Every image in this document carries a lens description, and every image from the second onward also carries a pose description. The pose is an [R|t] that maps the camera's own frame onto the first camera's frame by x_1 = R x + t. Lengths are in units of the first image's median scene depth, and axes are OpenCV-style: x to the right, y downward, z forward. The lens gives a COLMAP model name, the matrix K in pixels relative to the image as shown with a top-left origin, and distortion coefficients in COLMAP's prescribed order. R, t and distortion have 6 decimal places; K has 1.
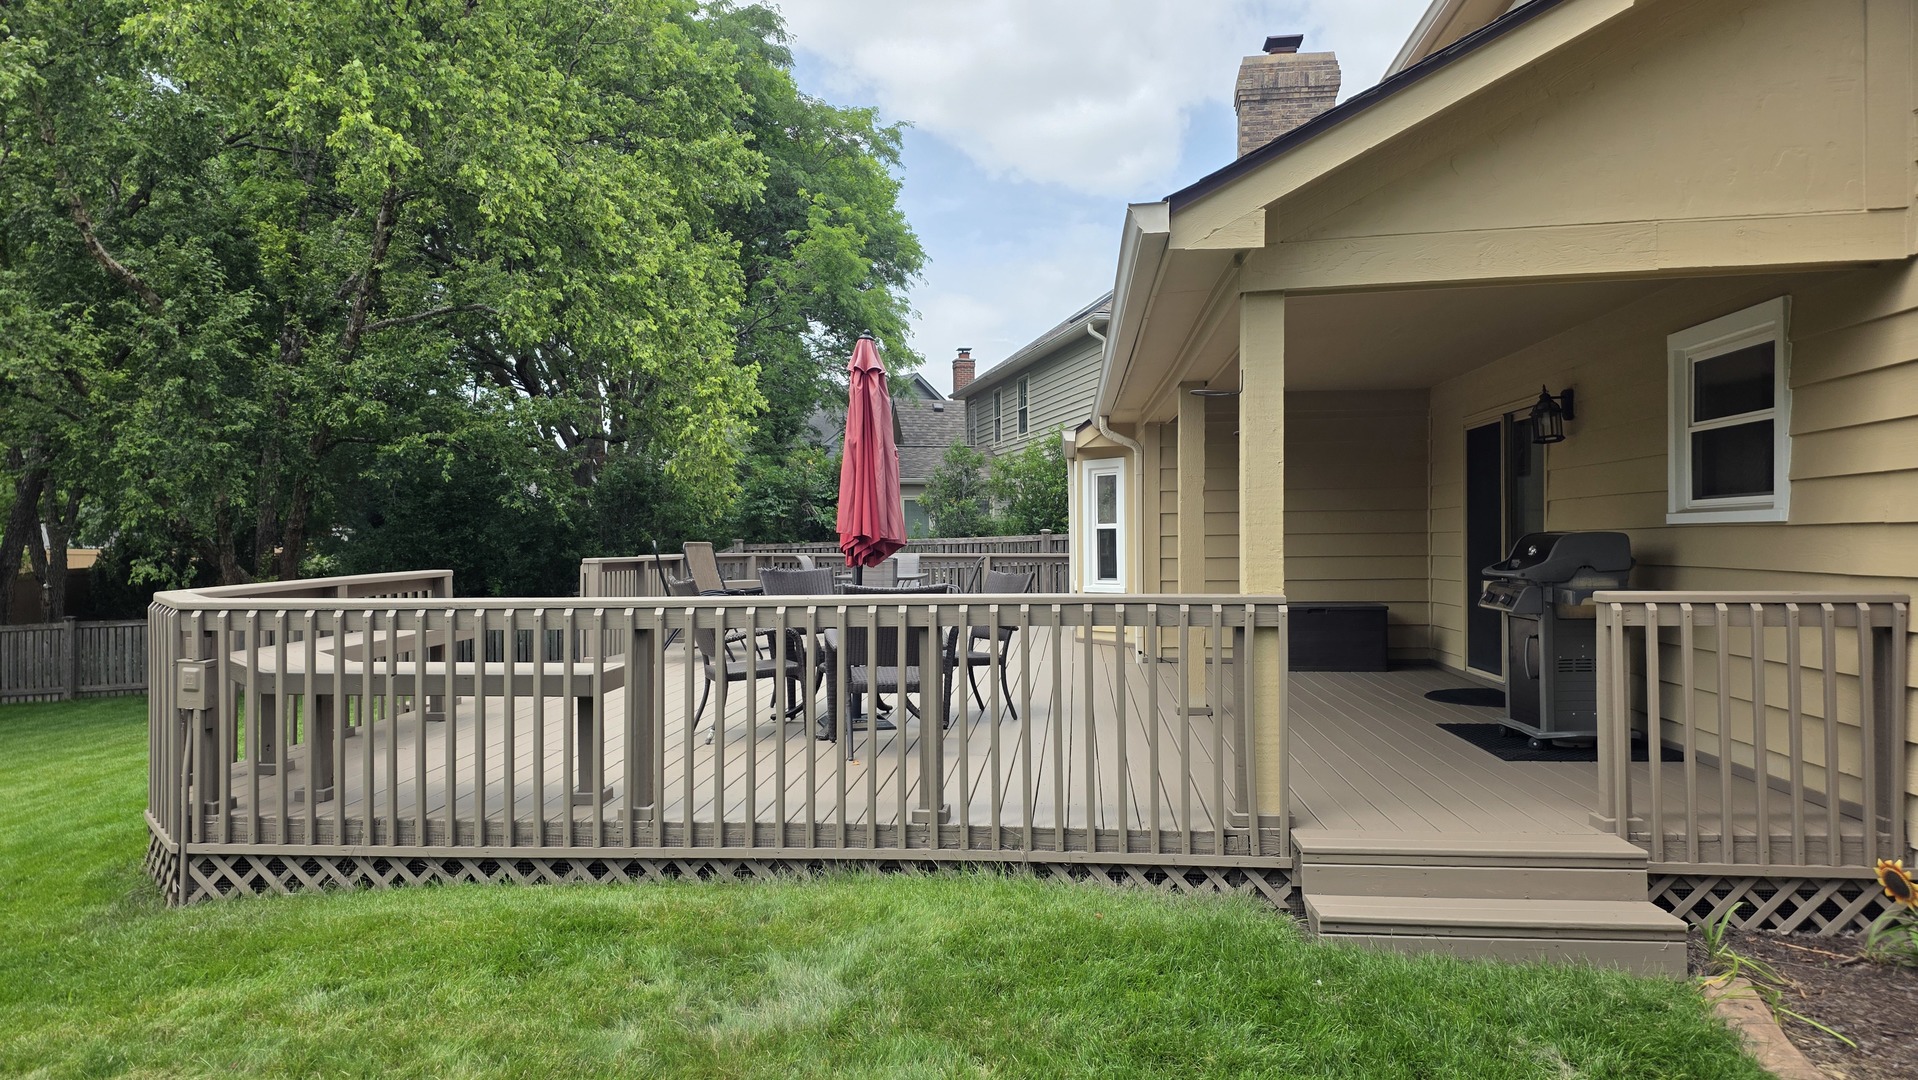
lens RADIAL K [[1255.6, 0, 956.9], [0, 1255.6, 546.2], [0, 0, 1]] dist [0.066110, -0.056828]
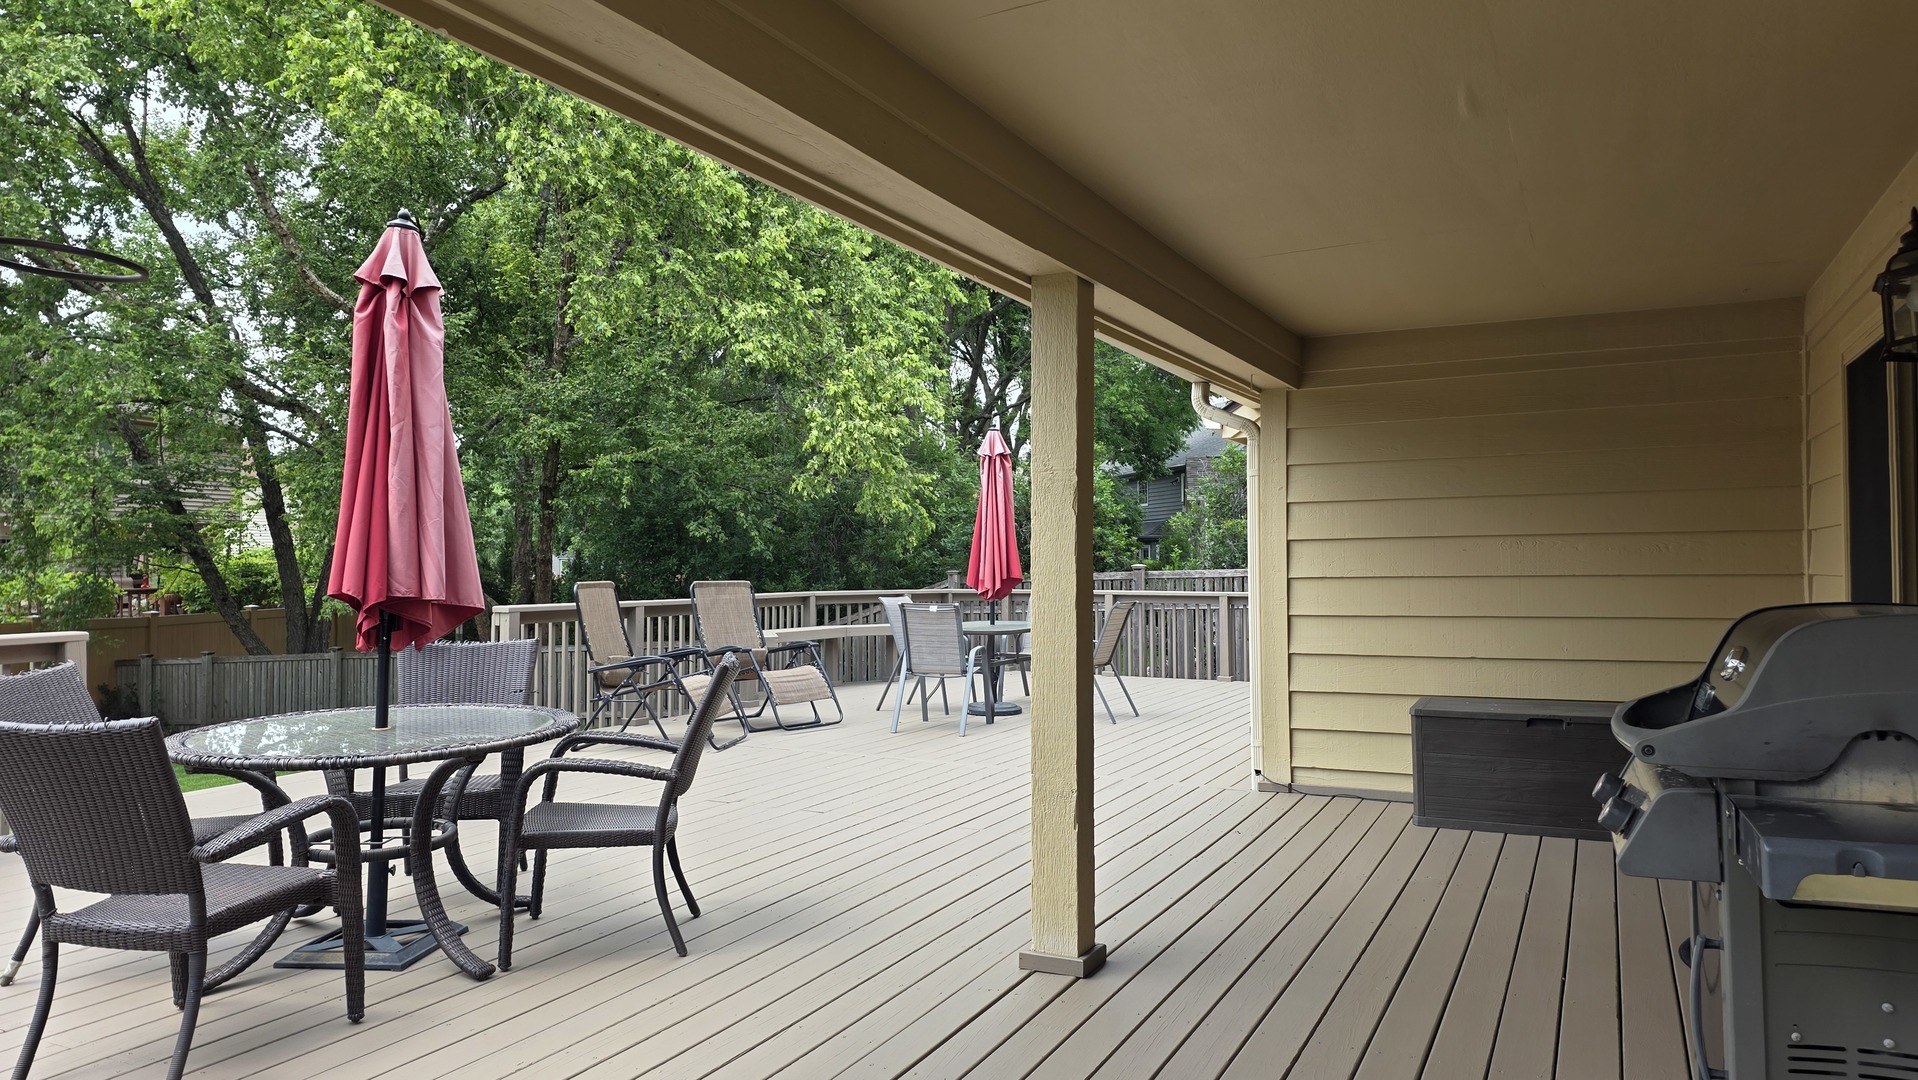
lens RADIAL K [[1255.6, 0, 1003.6], [0, 1255.6, 524.6], [0, 0, 1]] dist [0.066110, -0.056828]
pose [[0.942216, -0.010745, -0.334835, 0.176418], [-0.000797, 0.999411, -0.034314, -0.009576], [0.335006, 0.032598, 0.941652, 0.294444]]
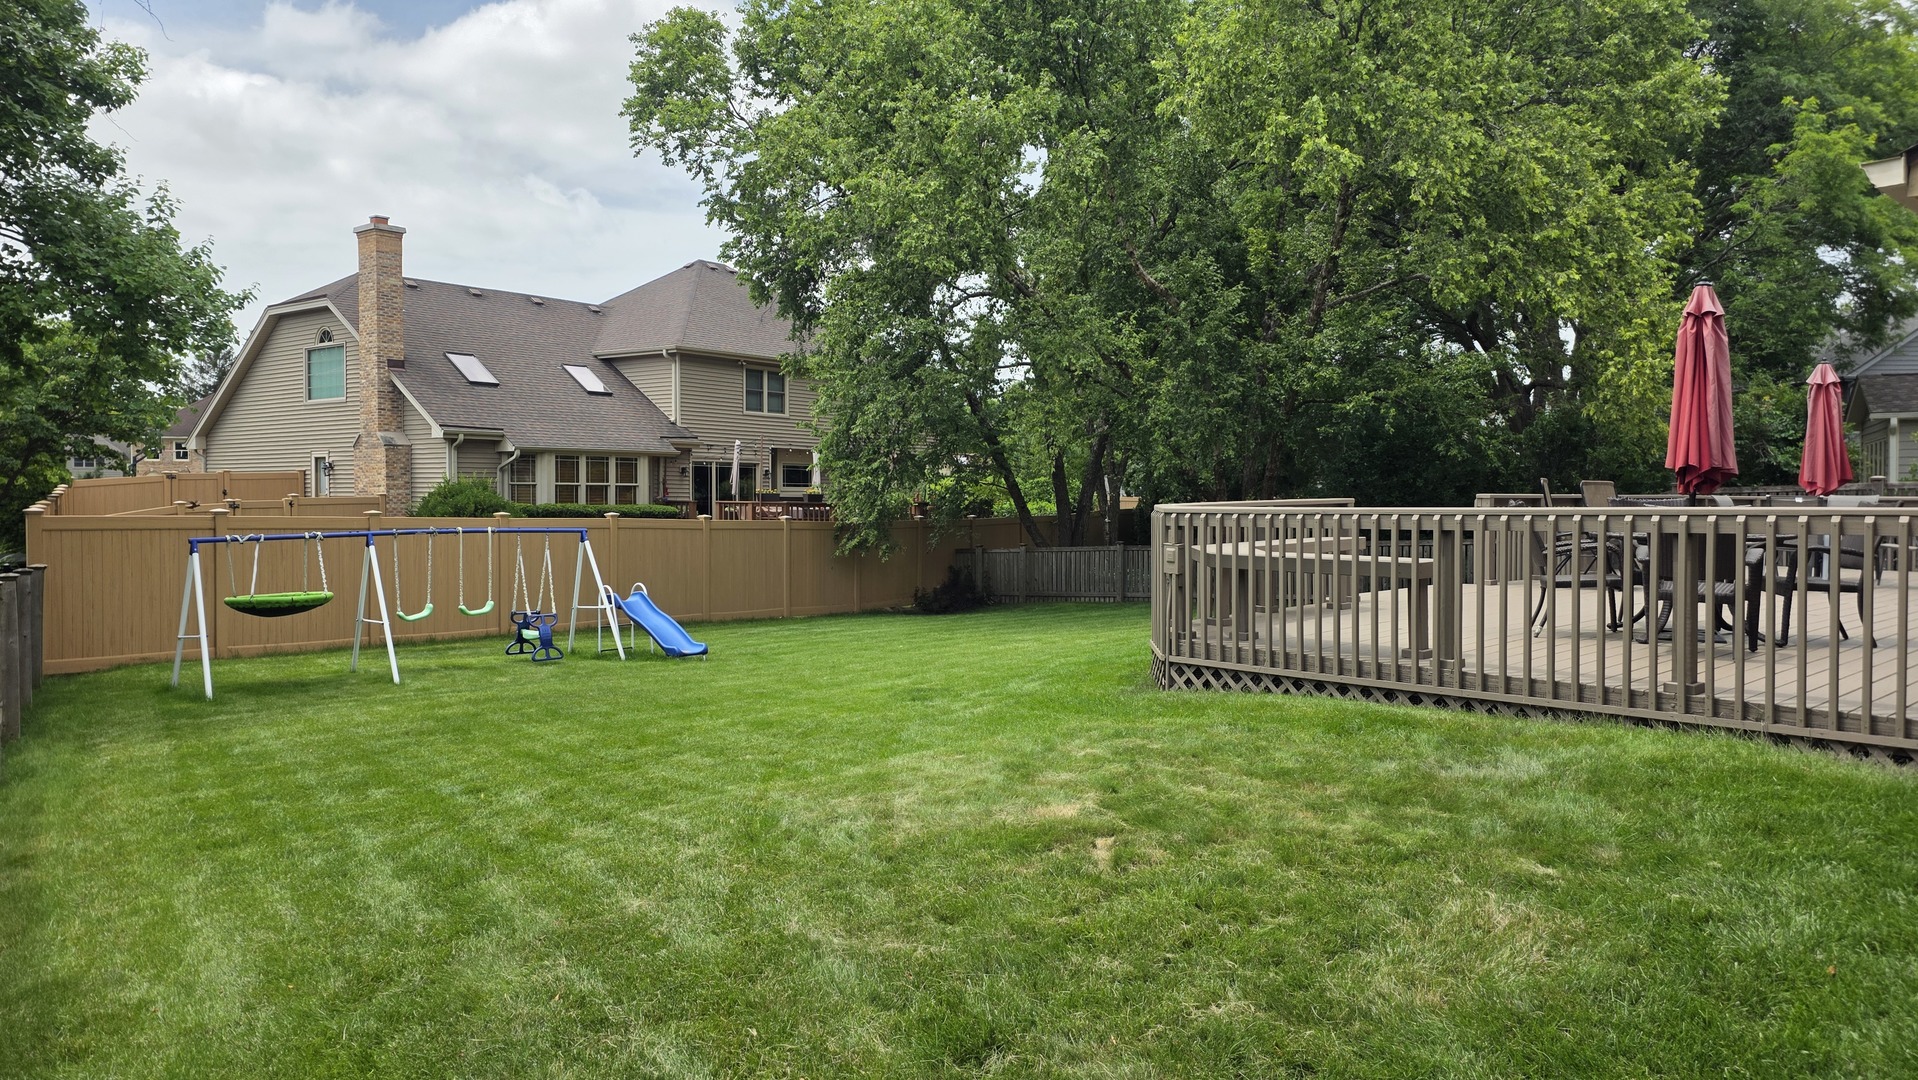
lens RADIAL K [[1255.6, 0, 942.8], [0, 1255.6, 539.8], [0, 0, 1]] dist [0.066110, -0.056828]
pose [[0.731383, 0.027268, -0.681421, 0.101265], [-0.005751, 0.999411, 0.033820, 0.011093], [0.681942, -0.020816, 0.731110, -0.135637]]
